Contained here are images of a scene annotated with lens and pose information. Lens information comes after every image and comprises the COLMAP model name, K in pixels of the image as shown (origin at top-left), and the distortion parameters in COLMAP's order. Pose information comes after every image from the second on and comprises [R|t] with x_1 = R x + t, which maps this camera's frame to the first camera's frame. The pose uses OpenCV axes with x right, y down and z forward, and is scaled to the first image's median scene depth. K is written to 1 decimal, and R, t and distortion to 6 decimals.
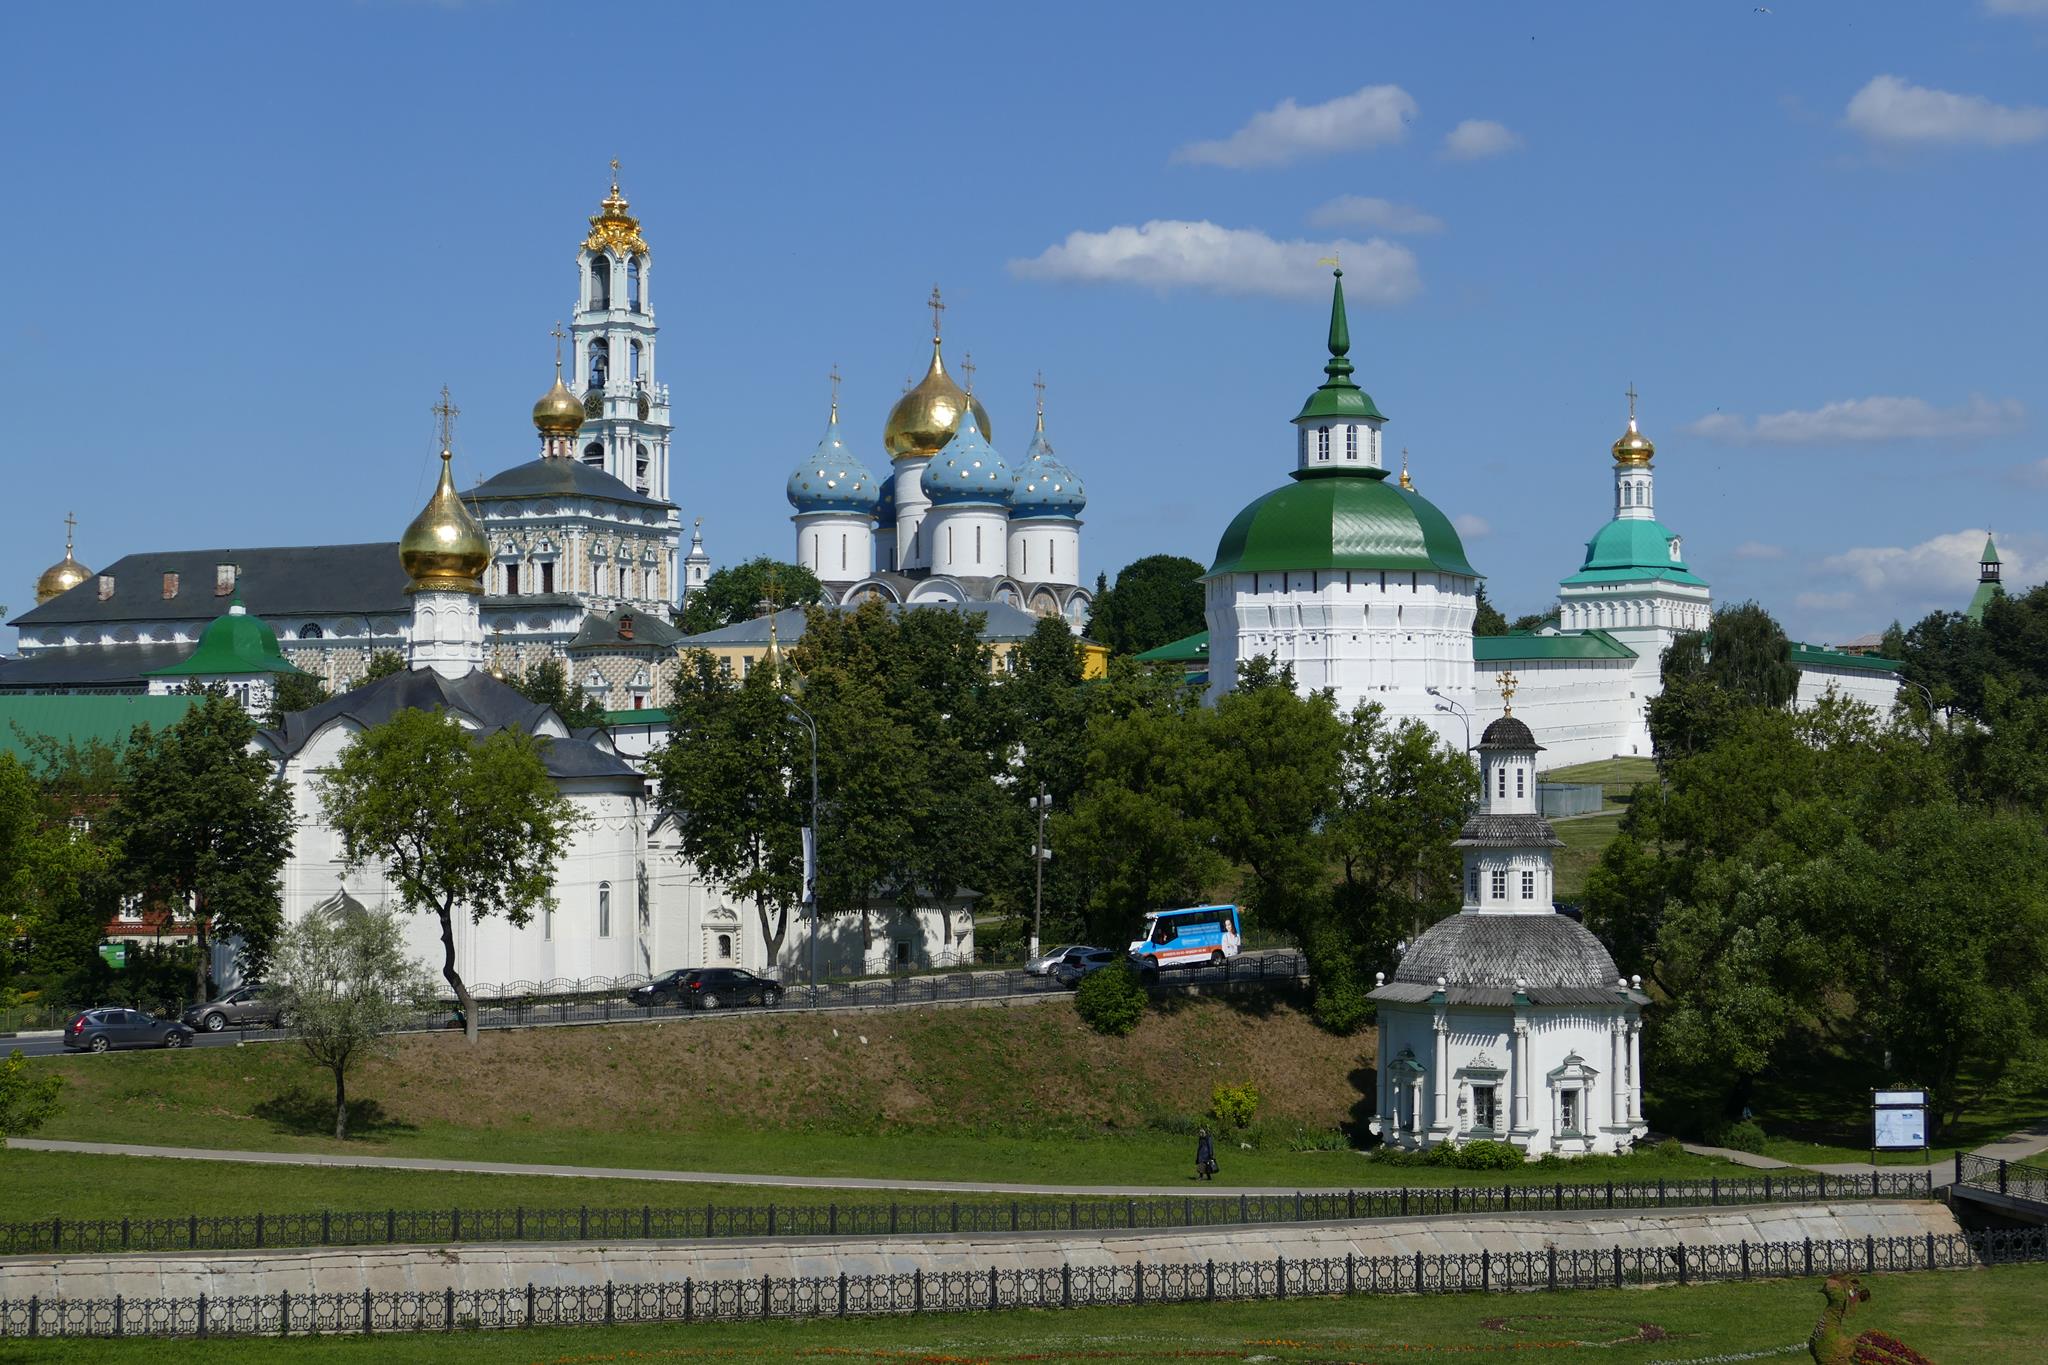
lens RADIAL K [[3417.5, 0, 1033.4], [0, 3417.5, 681.8], [0, 0, 1]] dist [-0.032815, 0.136559]
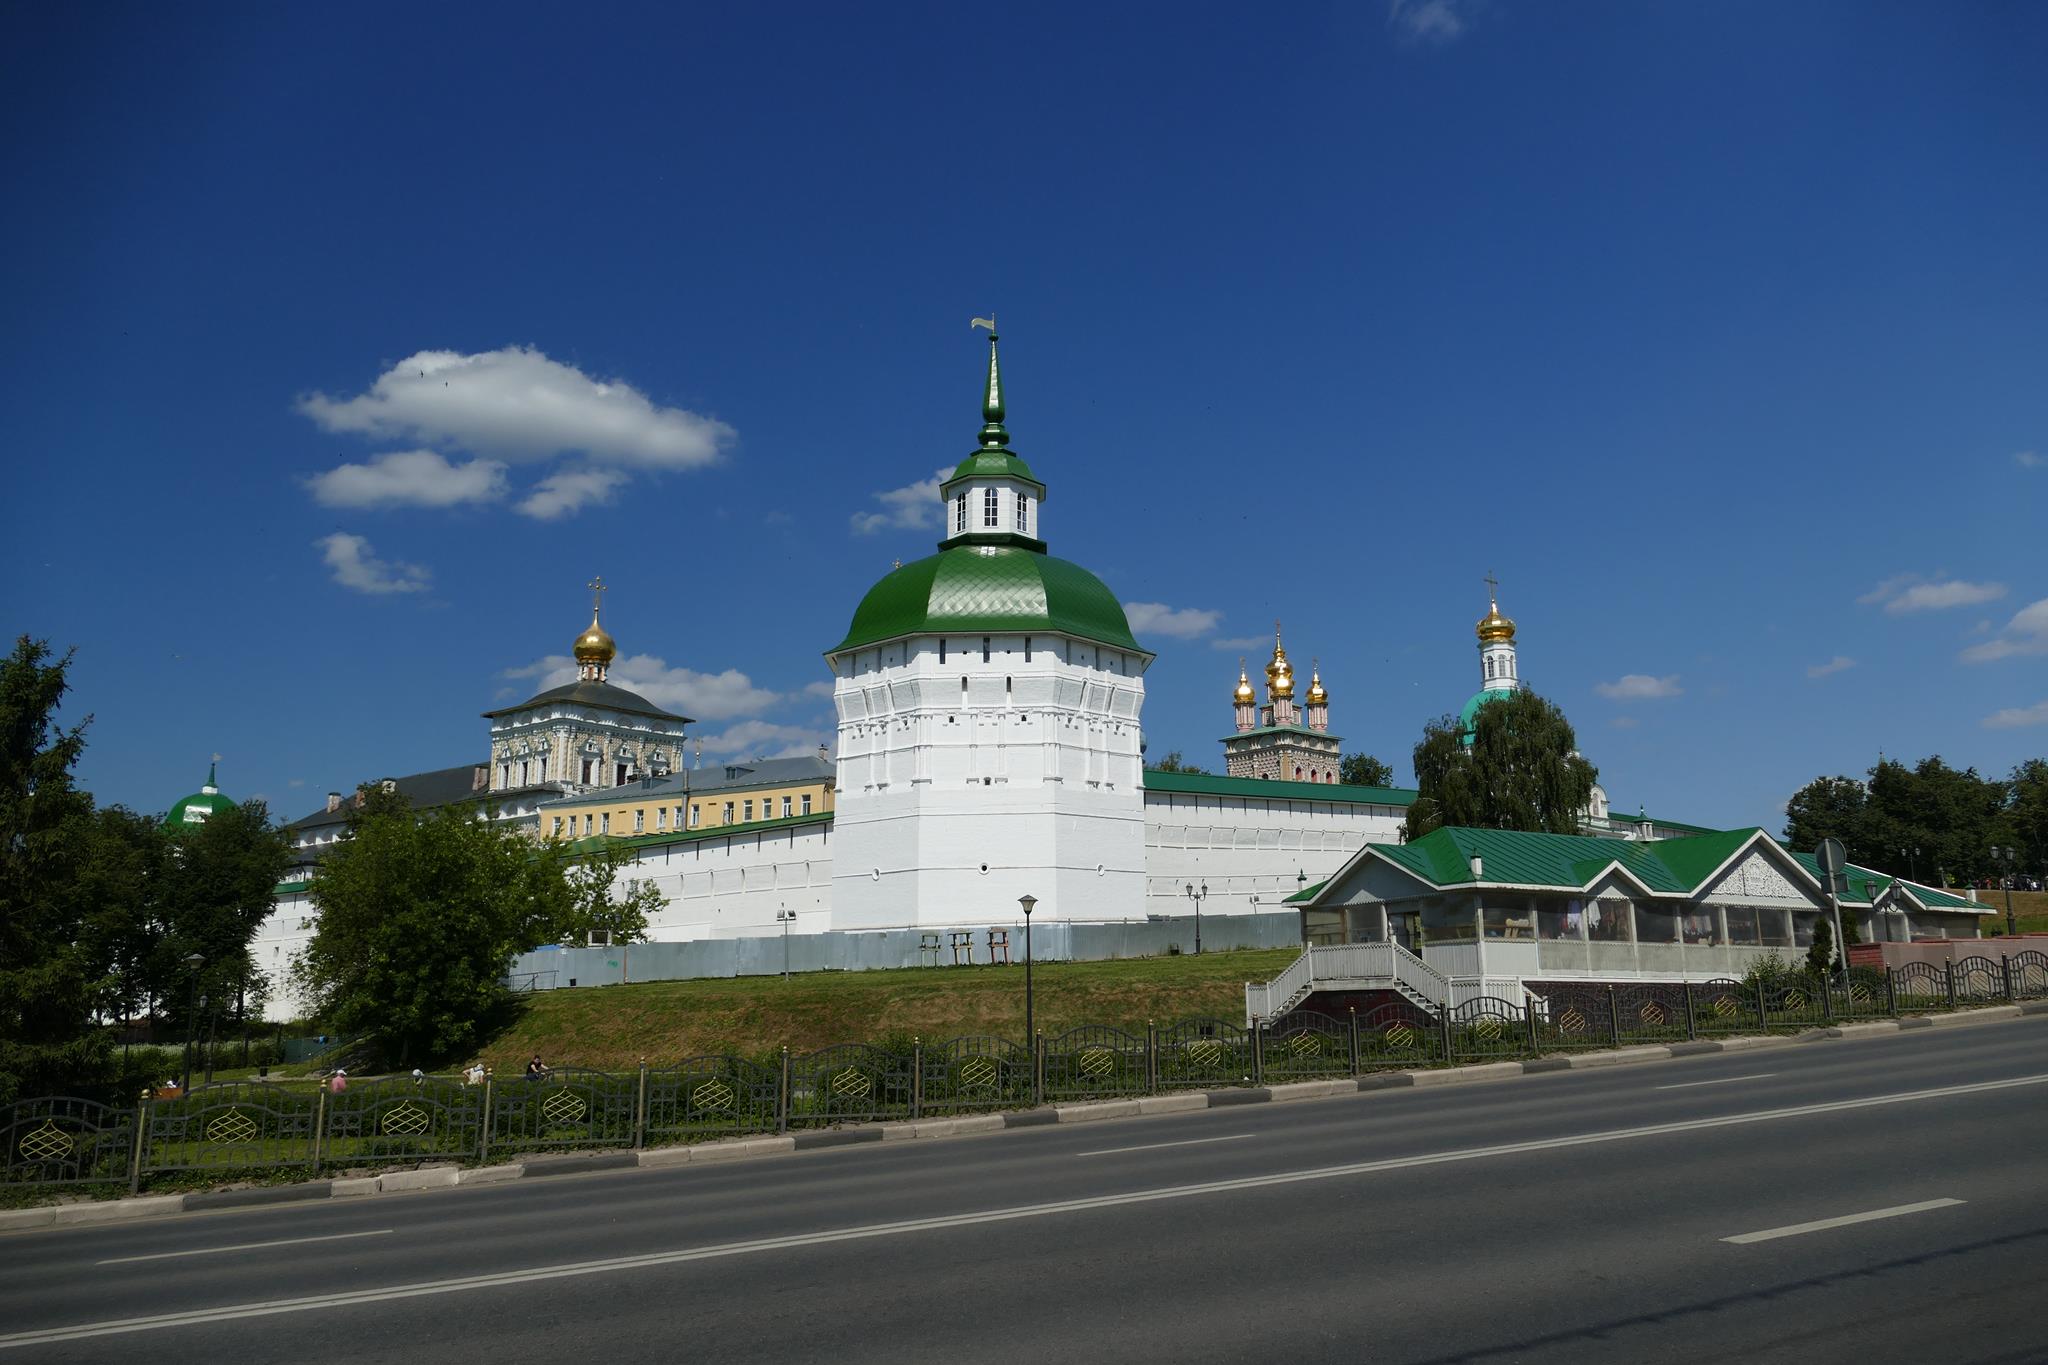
lens RADIAL K [[1475.9, 0, 1022.7], [0, 1475.9, 681.2], [0, 0, 1]] dist [-0.013118, 0.004821]
pose [[0.964141, -0.056513, -0.259305, 0.418642], [0.011665, 0.985144, -0.171331, 0.078970], [0.265135, 0.162162, 0.950477, 1.411955]]
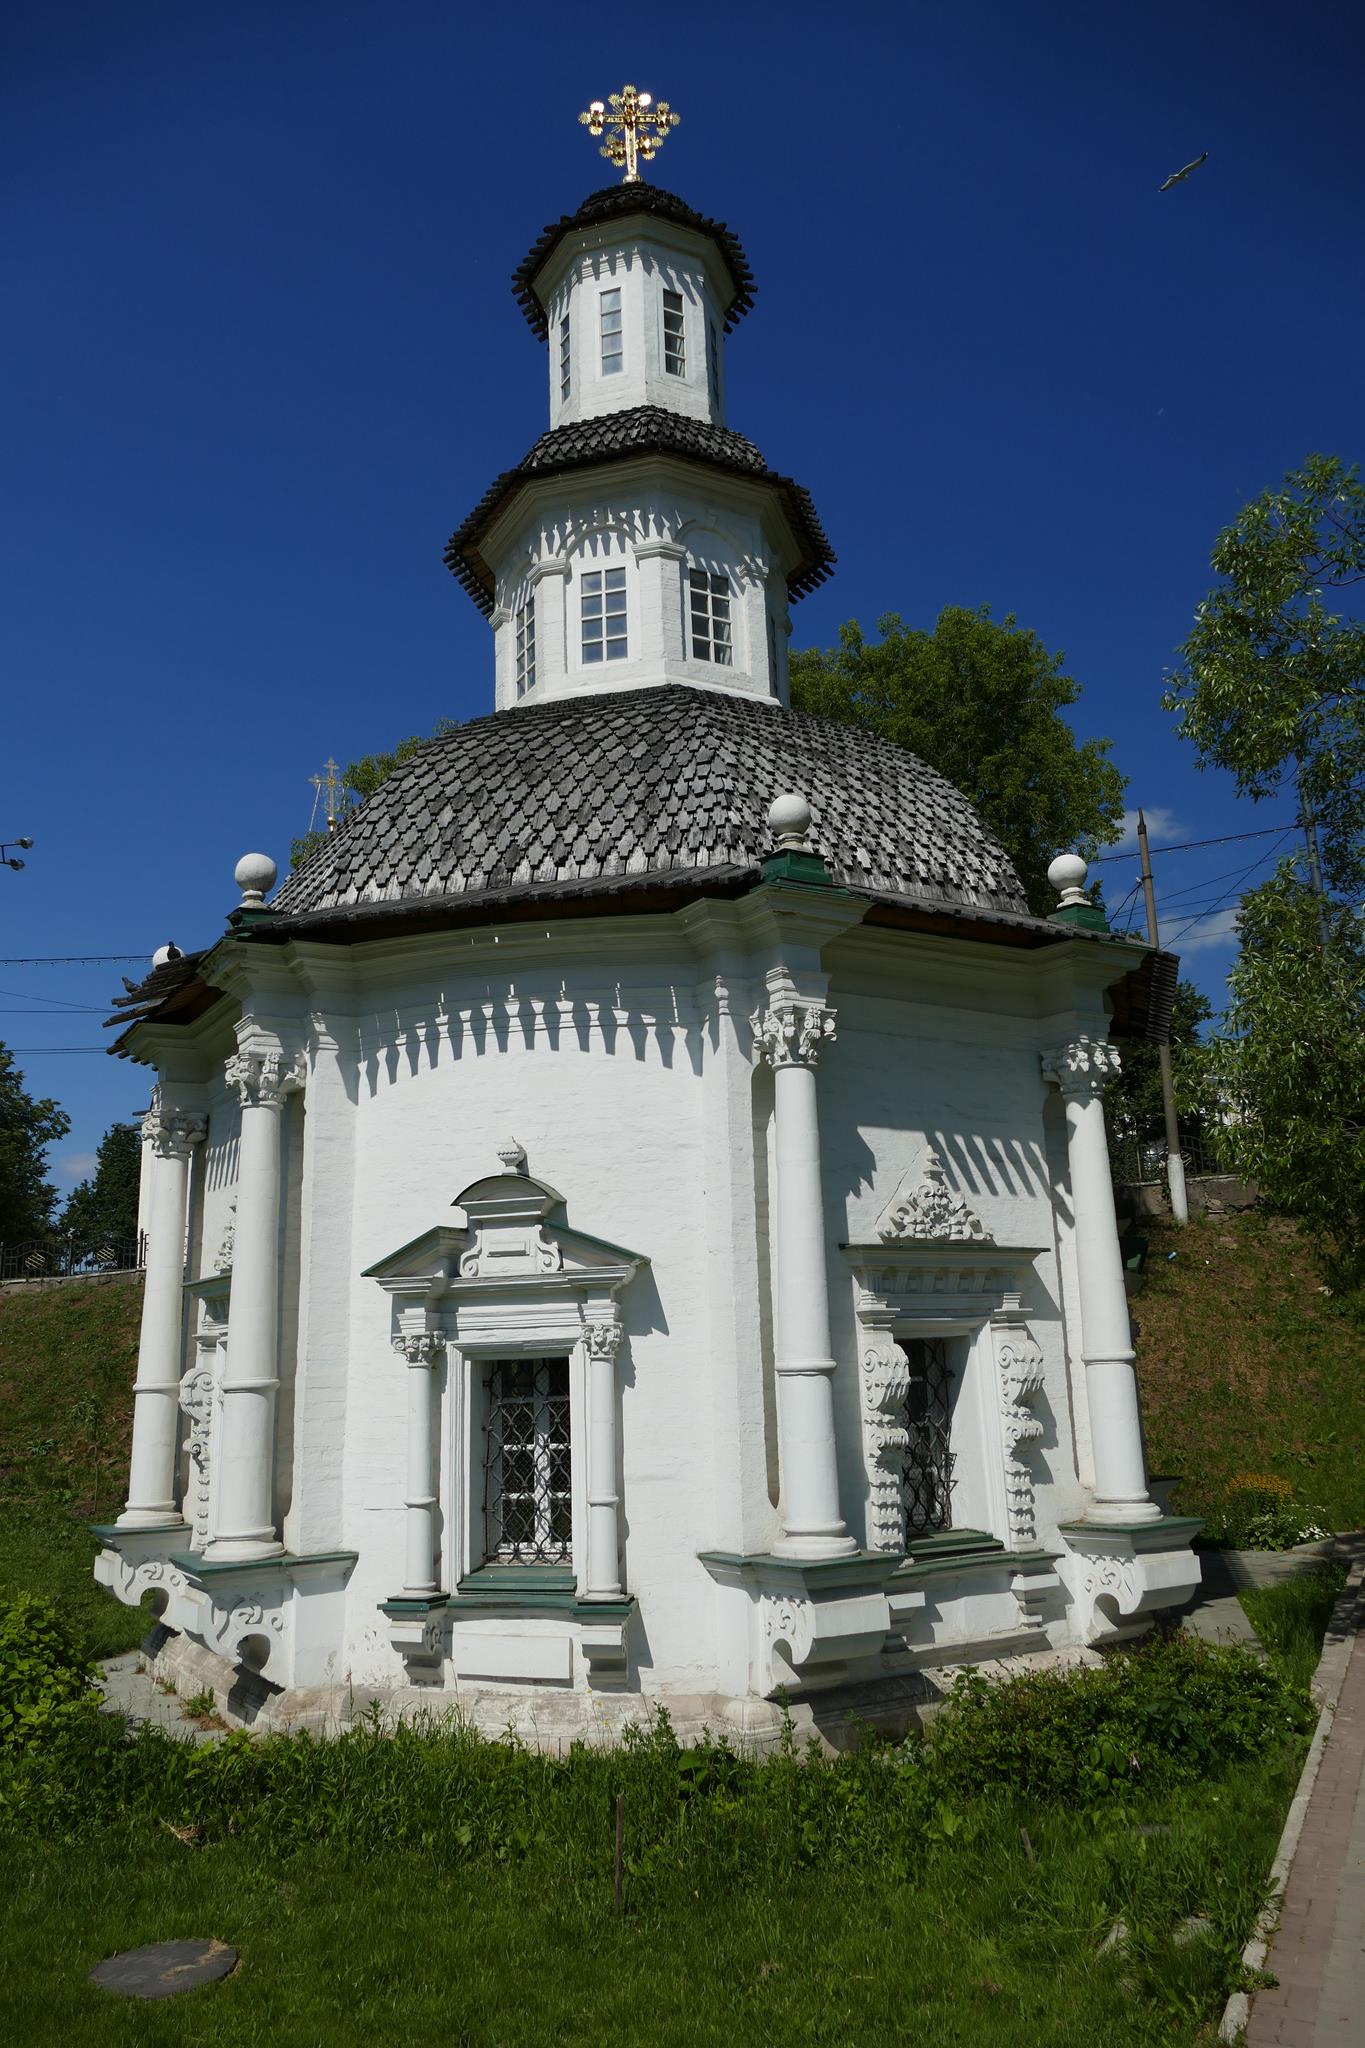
lens RADIAL K [[1473.5, 0, 670.1], [0, 1473.5, 1030.6], [0, 0, 1]] dist [-0.017391, 0.005891]
pose [[0.788535, -0.165001, -0.592442, 0.213547], [0.061636, 0.979689, -0.190816, 0.115275], [0.611893, 0.113949, 0.782689, 0.914581]]
